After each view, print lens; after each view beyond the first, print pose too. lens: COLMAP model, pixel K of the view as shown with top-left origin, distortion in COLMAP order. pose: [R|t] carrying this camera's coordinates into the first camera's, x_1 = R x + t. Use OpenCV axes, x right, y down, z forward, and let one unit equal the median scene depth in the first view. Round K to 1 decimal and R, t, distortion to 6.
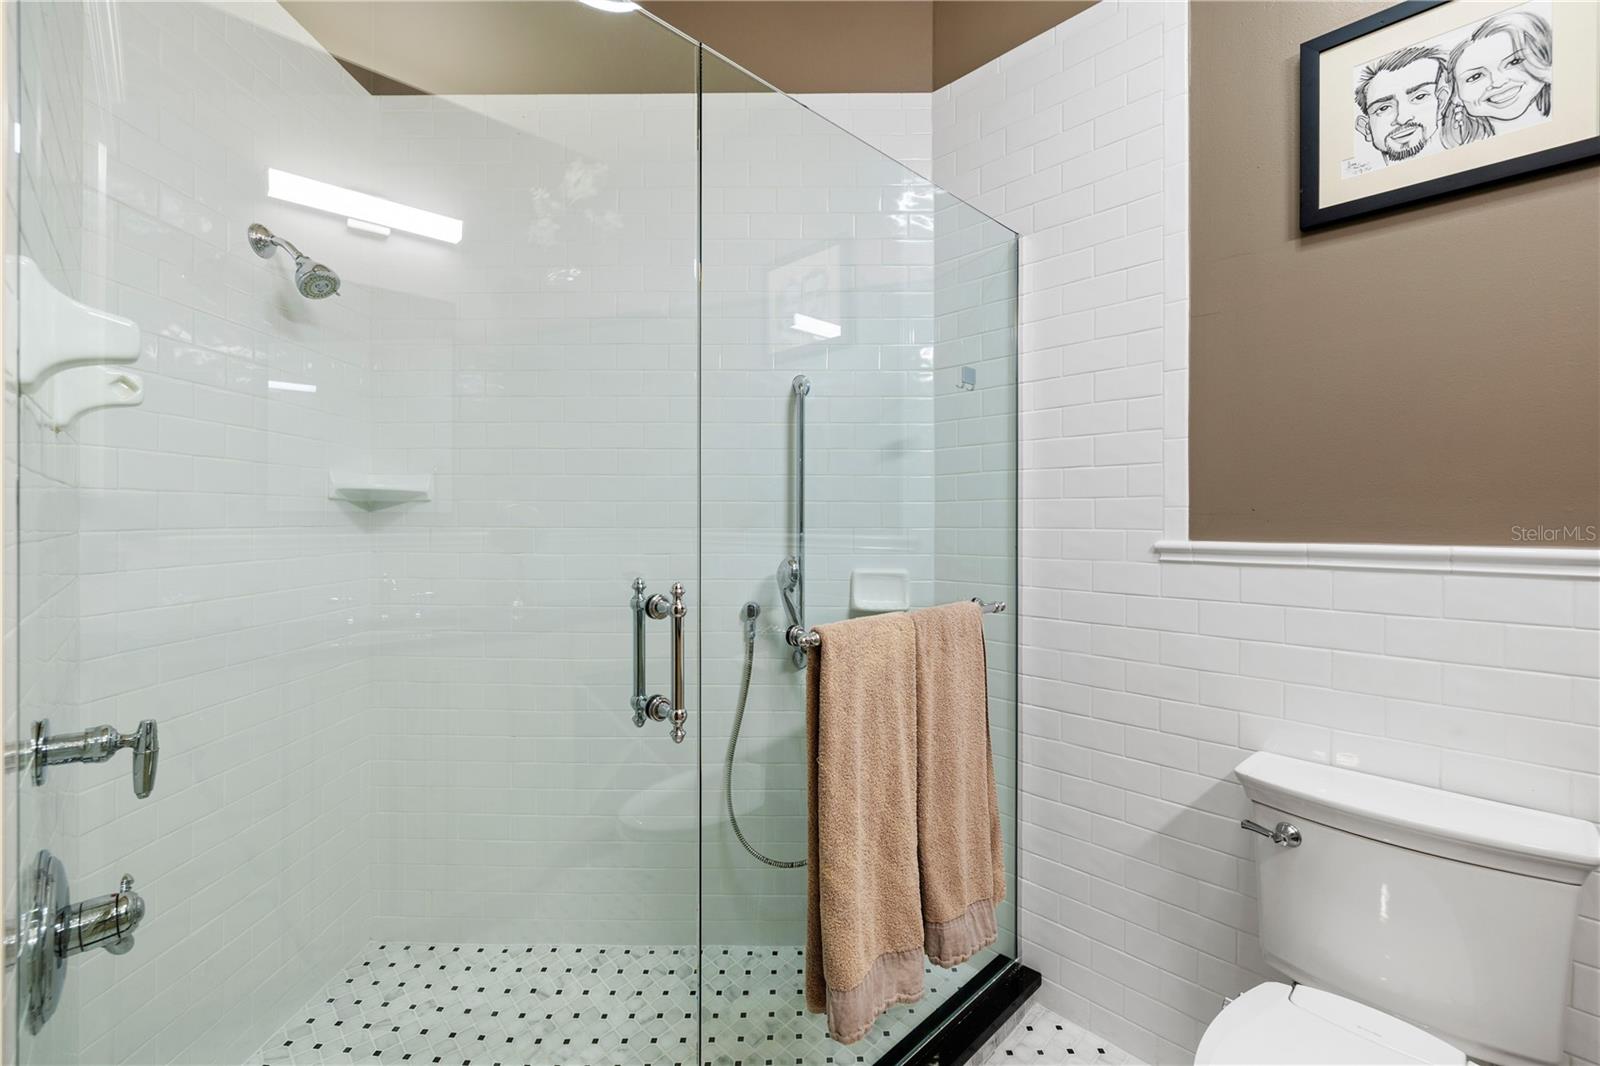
lens RADIAL K [[674.5, 0, 807.6], [0, 674.5, 529.0], [0, 0, 1]] dist [-0.011122, -0.000448]
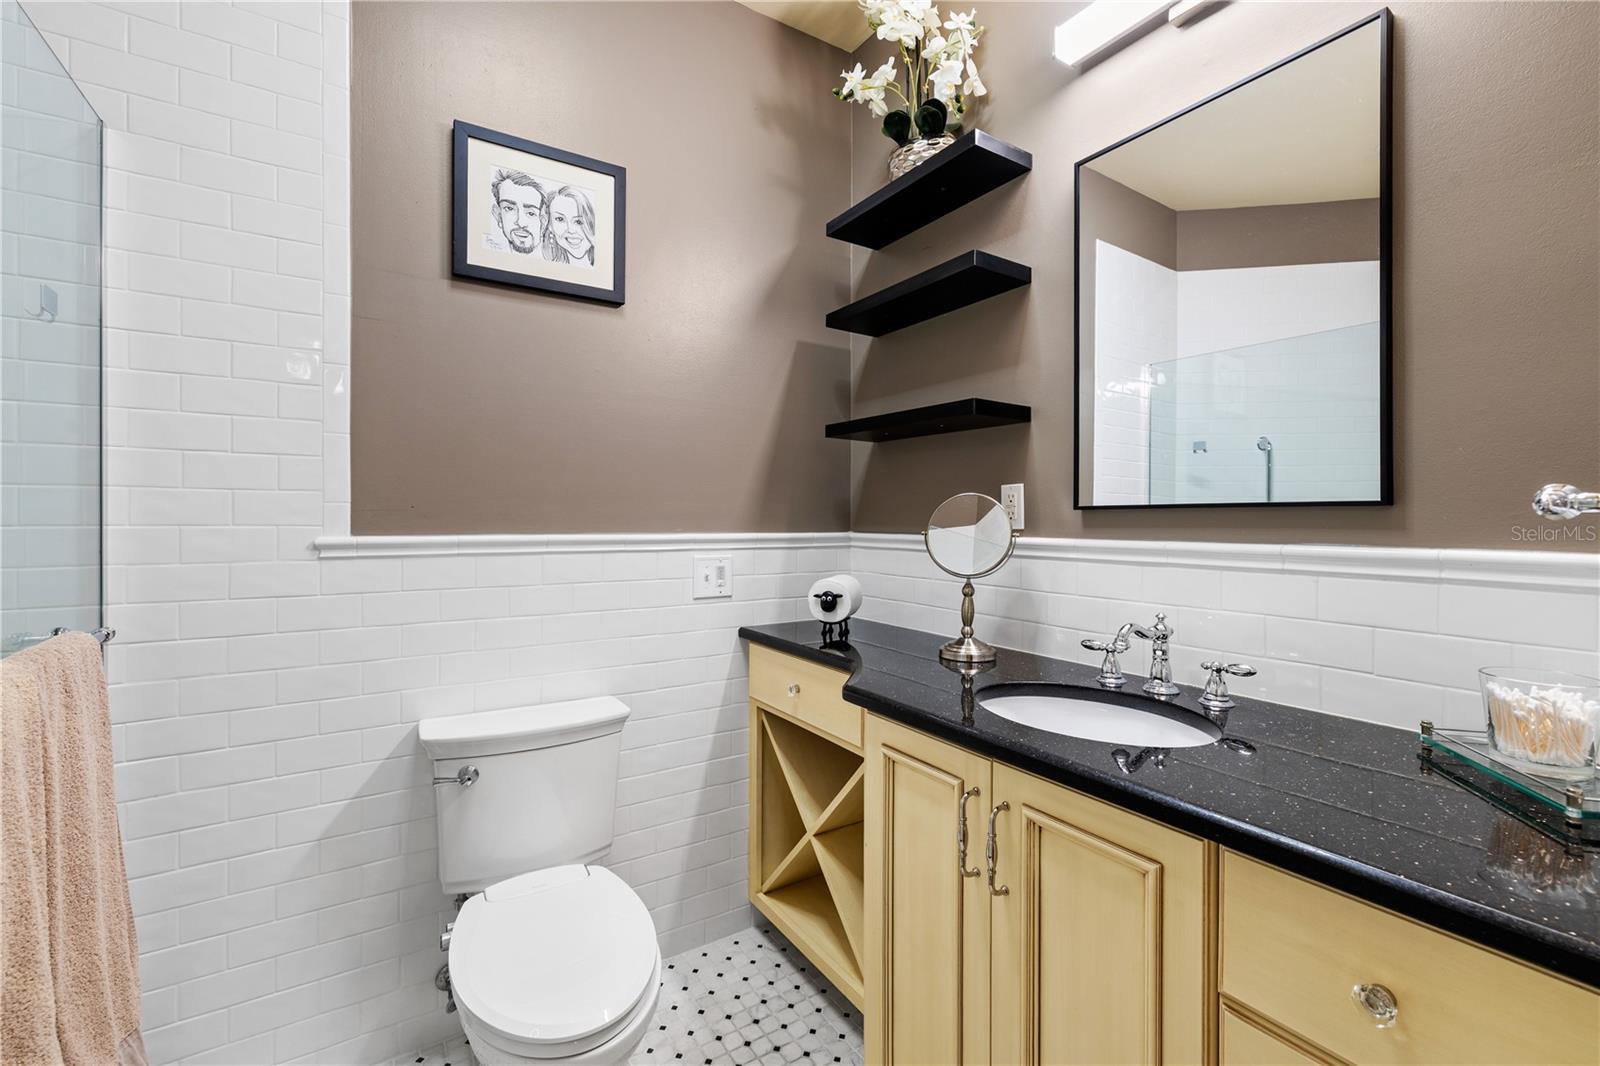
lens RADIAL K [[674.5, 0, 810.8], [0, 674.5, 526.3], [0, 0, 1]] dist [-0.011122, -0.000448]
pose [[0.182567, -0.012990, 0.983108, -0.333103], [0.006224, 0.999908, 0.012056, -0.005896], [-0.983174, 0.003917, 0.182631, 0.150713]]
